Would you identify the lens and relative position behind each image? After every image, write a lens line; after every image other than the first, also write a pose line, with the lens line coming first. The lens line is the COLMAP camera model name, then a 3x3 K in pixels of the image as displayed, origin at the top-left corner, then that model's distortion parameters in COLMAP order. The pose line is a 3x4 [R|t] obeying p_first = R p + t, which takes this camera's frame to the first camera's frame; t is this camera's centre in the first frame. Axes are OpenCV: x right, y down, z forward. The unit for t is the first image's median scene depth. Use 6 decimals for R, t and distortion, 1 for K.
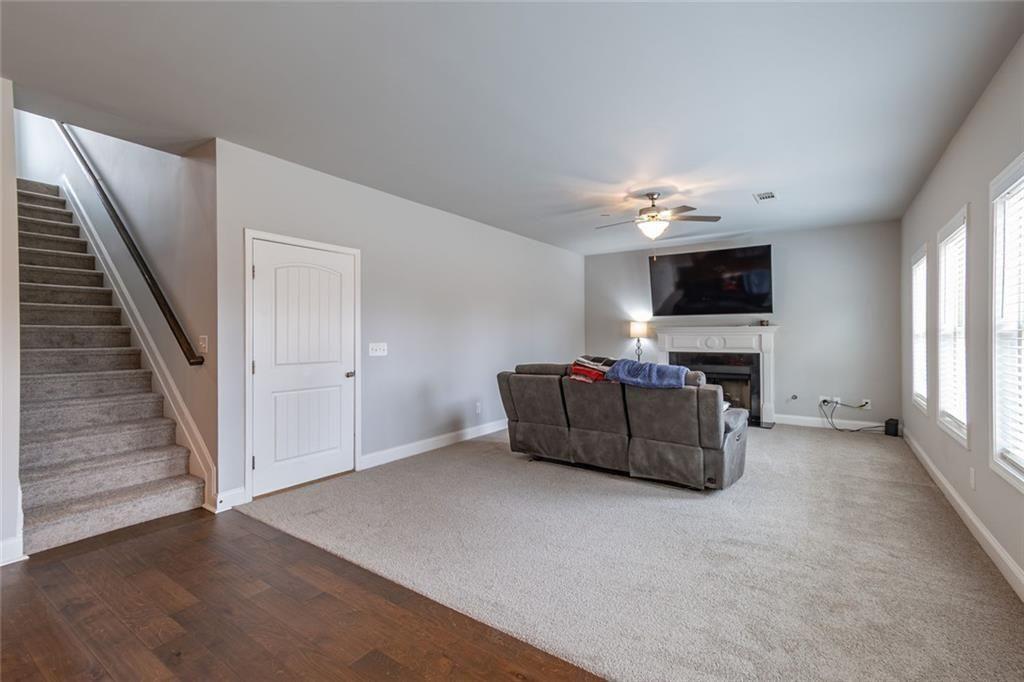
lens RADIAL K [[455.4, 0, 514.7], [0, 455.4, 334.4], [0, 0, 1]] dist [-0.001761, 0.017696]
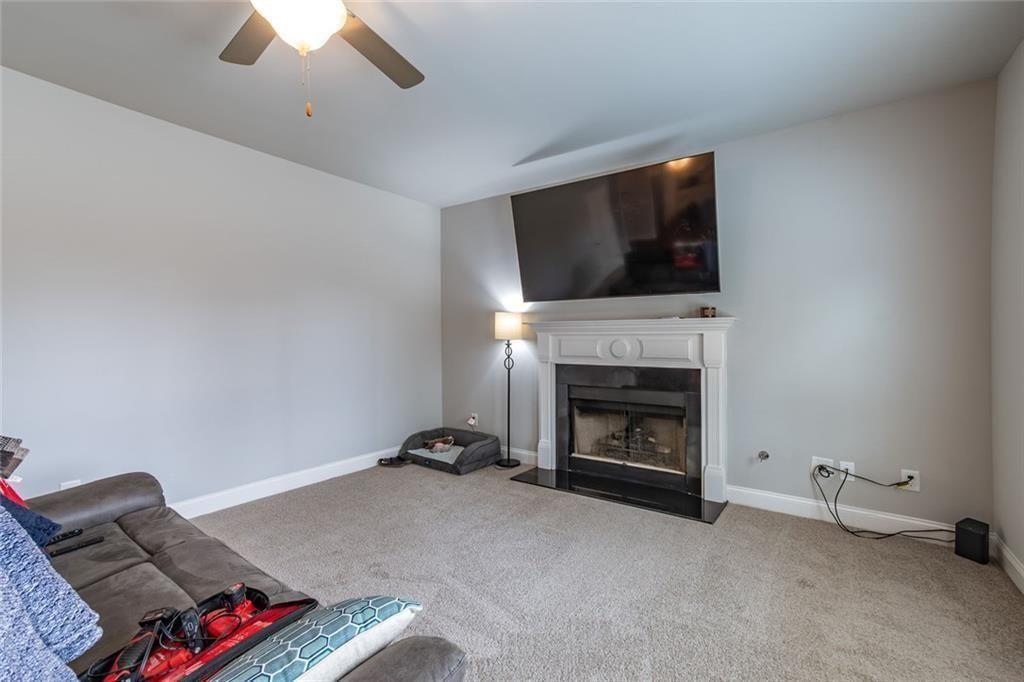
lens RADIAL K [[425.9, 0, 530.1], [0, 425.9, 341.5], [0, 0, 1]] dist [-0.001497, 0.013515]
pose [[0.999847, -0.001973, -0.017359, 0.543553], [0.002282, 0.999840, 0.017766, -0.000035], [0.017322, -0.017803, 0.999691, 0.783006]]
